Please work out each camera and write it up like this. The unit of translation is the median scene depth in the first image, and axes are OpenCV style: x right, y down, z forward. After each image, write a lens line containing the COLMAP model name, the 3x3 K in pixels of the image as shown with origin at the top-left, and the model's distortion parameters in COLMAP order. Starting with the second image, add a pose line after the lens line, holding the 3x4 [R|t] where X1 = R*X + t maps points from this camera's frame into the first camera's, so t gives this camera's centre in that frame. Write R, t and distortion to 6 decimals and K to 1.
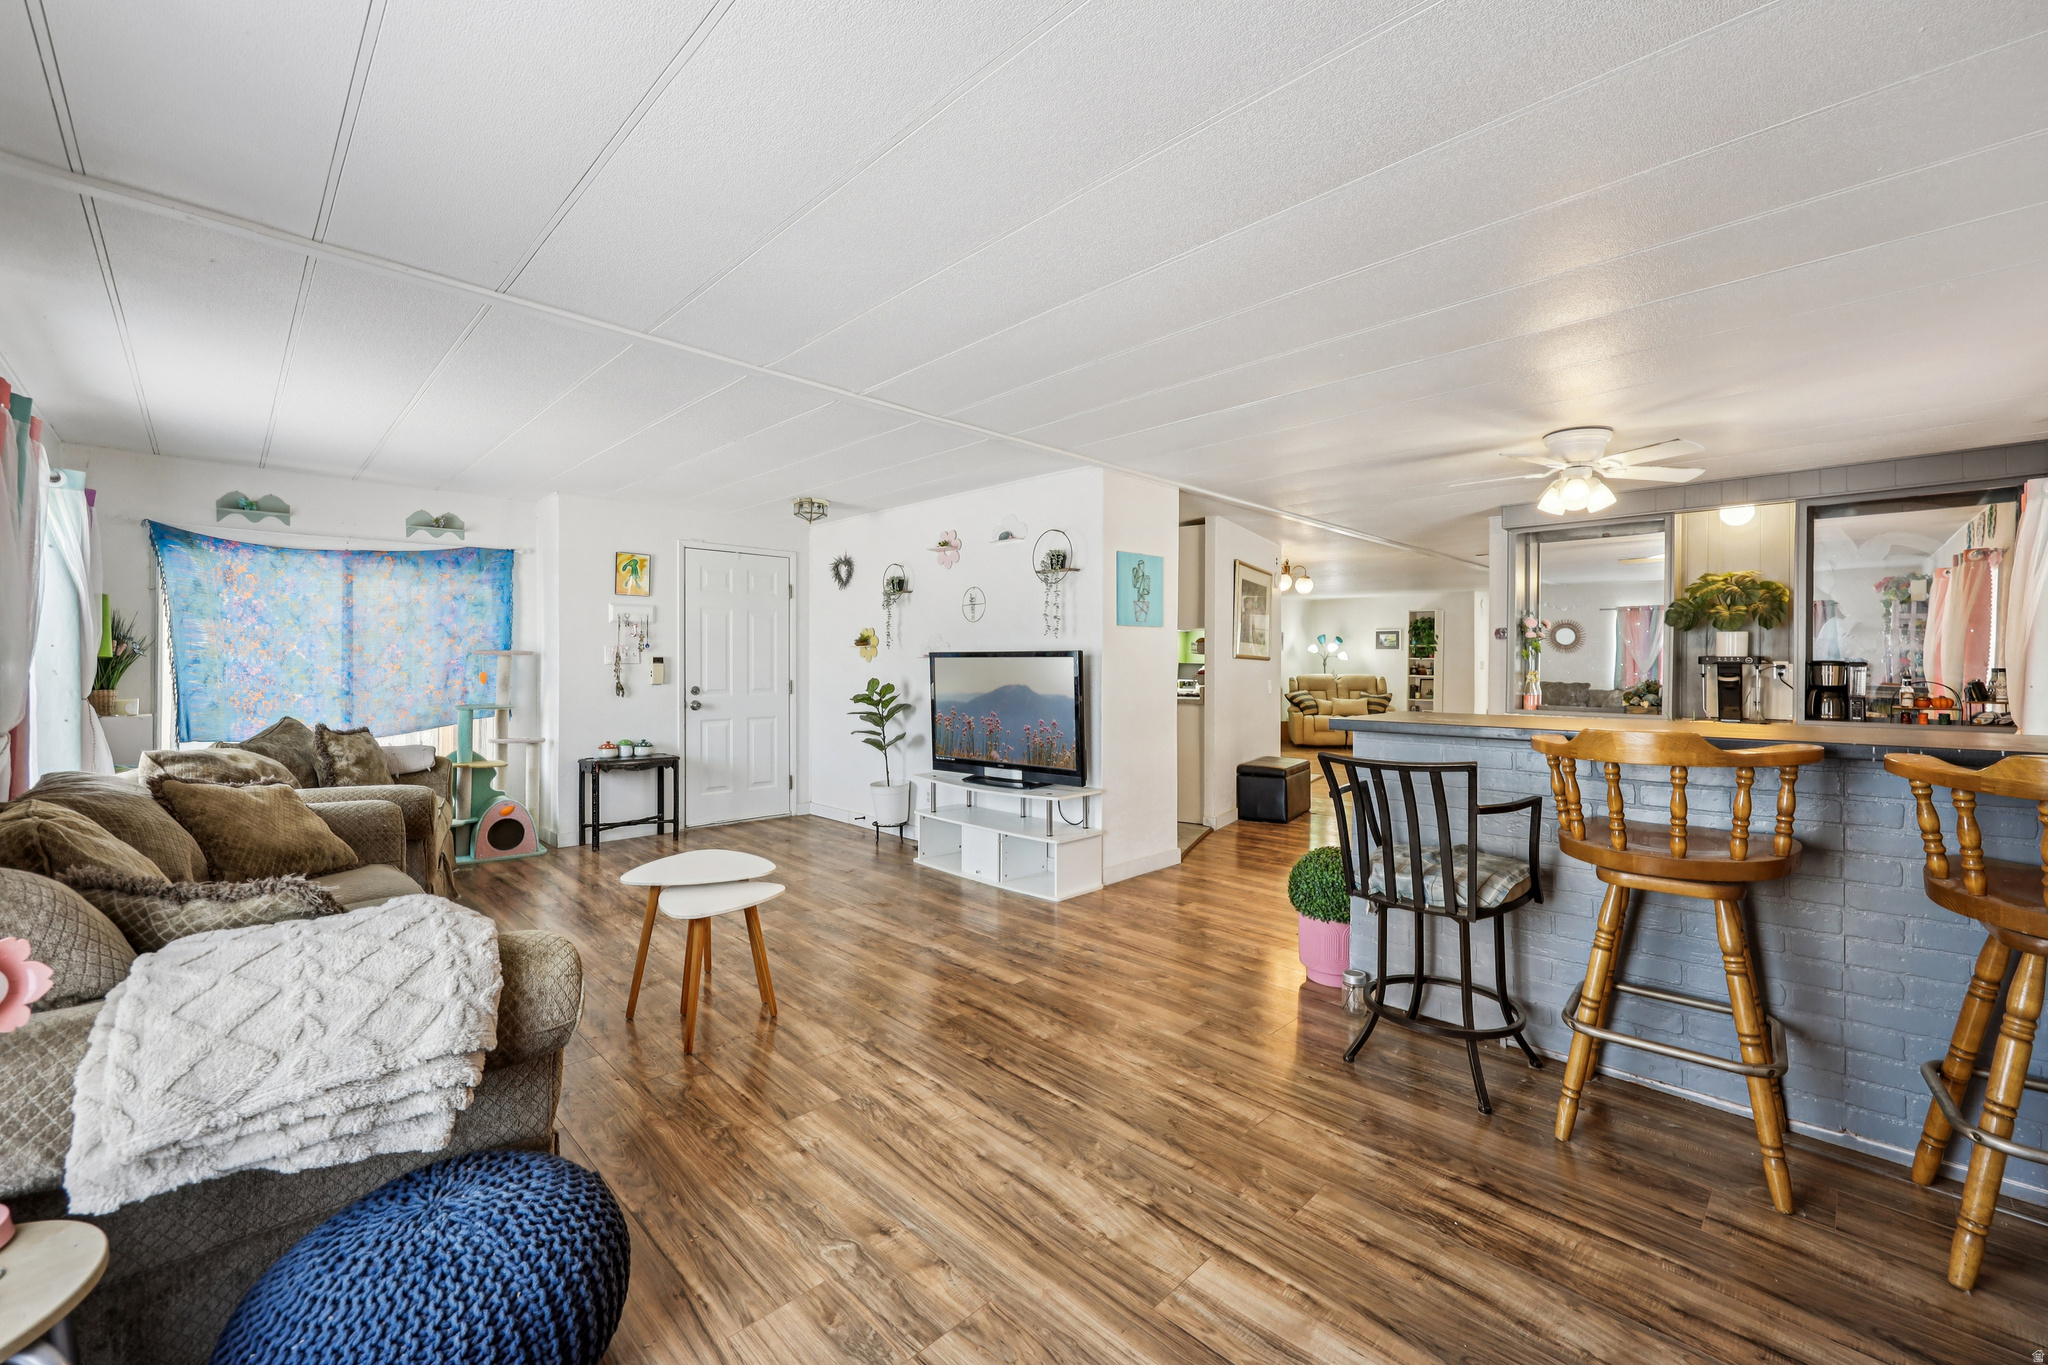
lens RADIAL K [[820.5, 0, 1020.5], [0, 820.5, 671.4], [0, 0, 1]] dist [-0.001094, 0.000075]
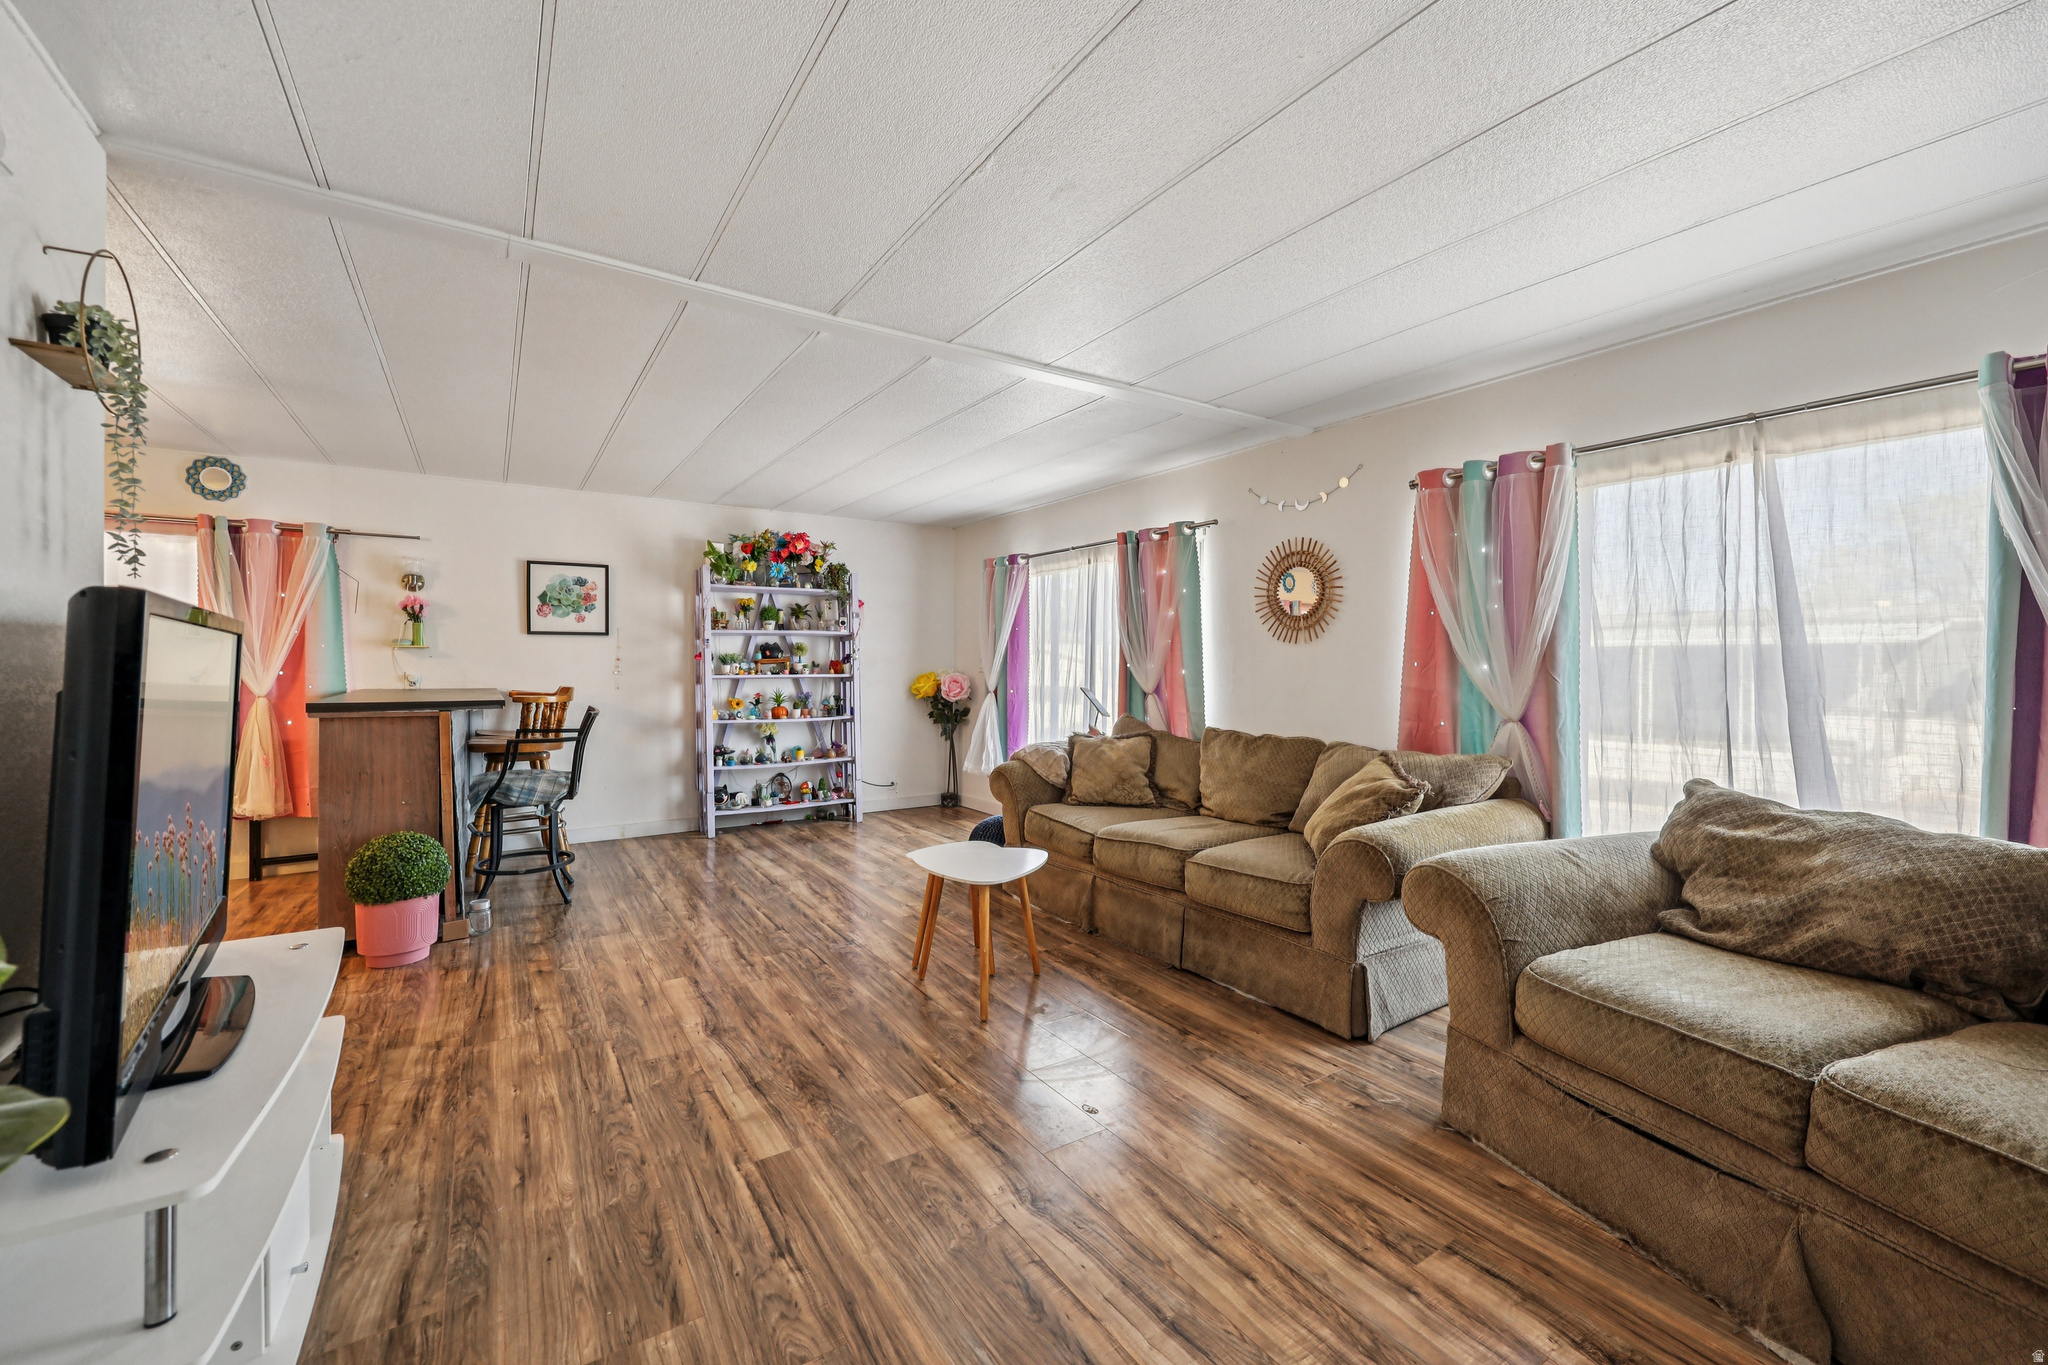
lens RADIAL K [[820.5, 0, 1020.5], [0, 820.5, 671.4], [0, 0, 1]] dist [-0.001094, 0.000075]
pose [[-0.979741, -0.008138, 0.200101, -0.401498], [-0.004586, 0.999824, 0.018208, -0.009852], [-0.200214, 0.016921, -0.979606, 1.248259]]
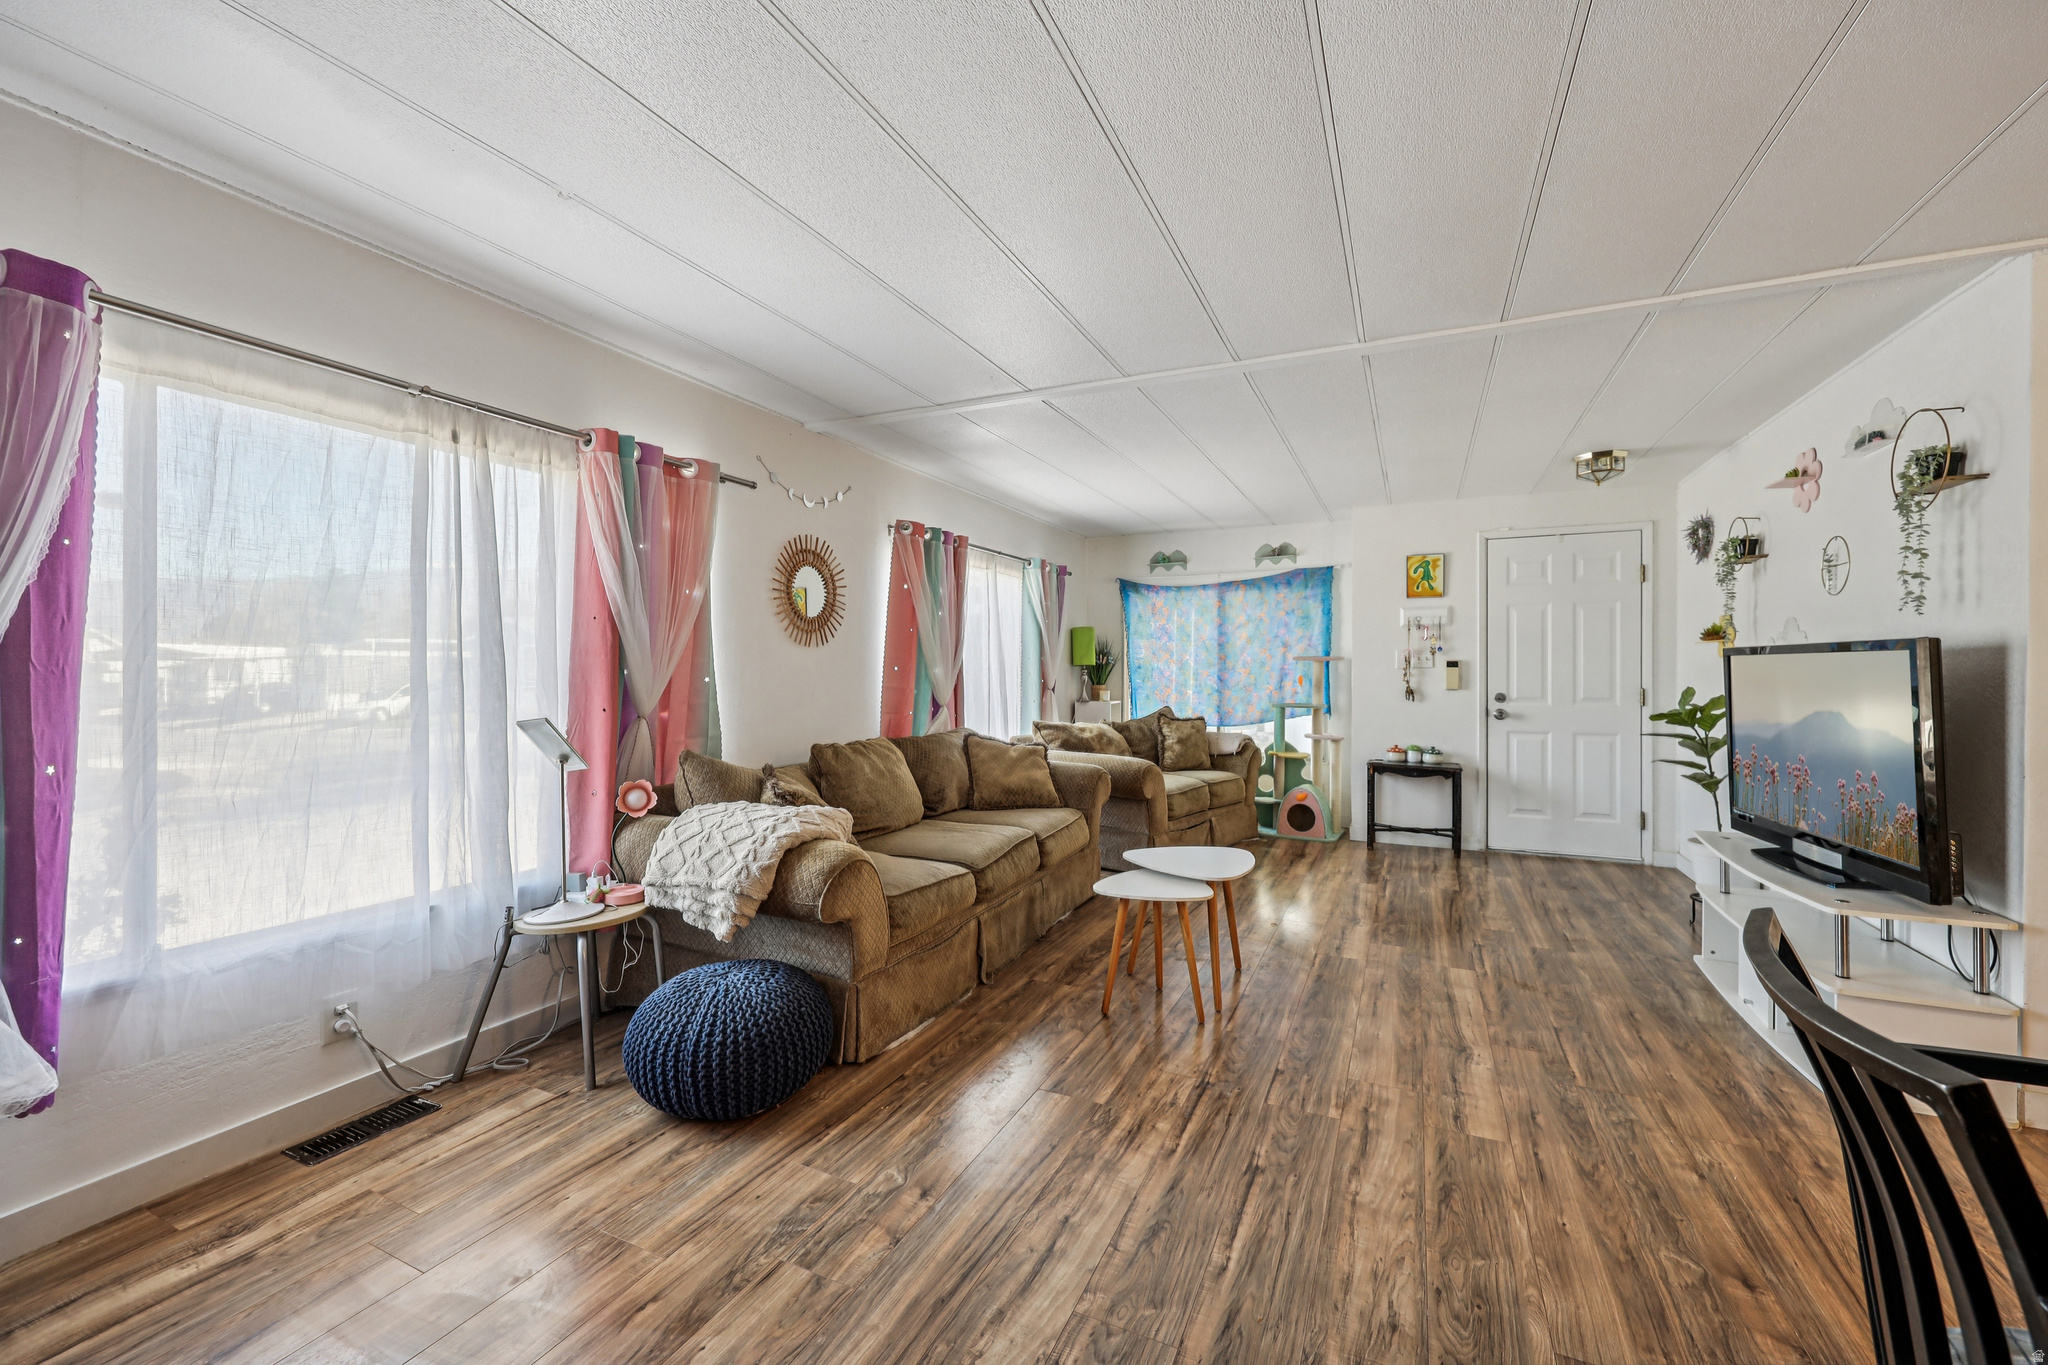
lens RADIAL K [[812.7, 0, 1044.7], [0, 812.7, 682.4], [0, 0, 1]] dist [0.000163, 0.000224]
pose [[0.356568, 0.012030, -0.934192, 0.323520], [-0.006337, 0.999925, 0.010458, 0.000653], [0.934248, 0.002191, 0.356617, 0.282872]]
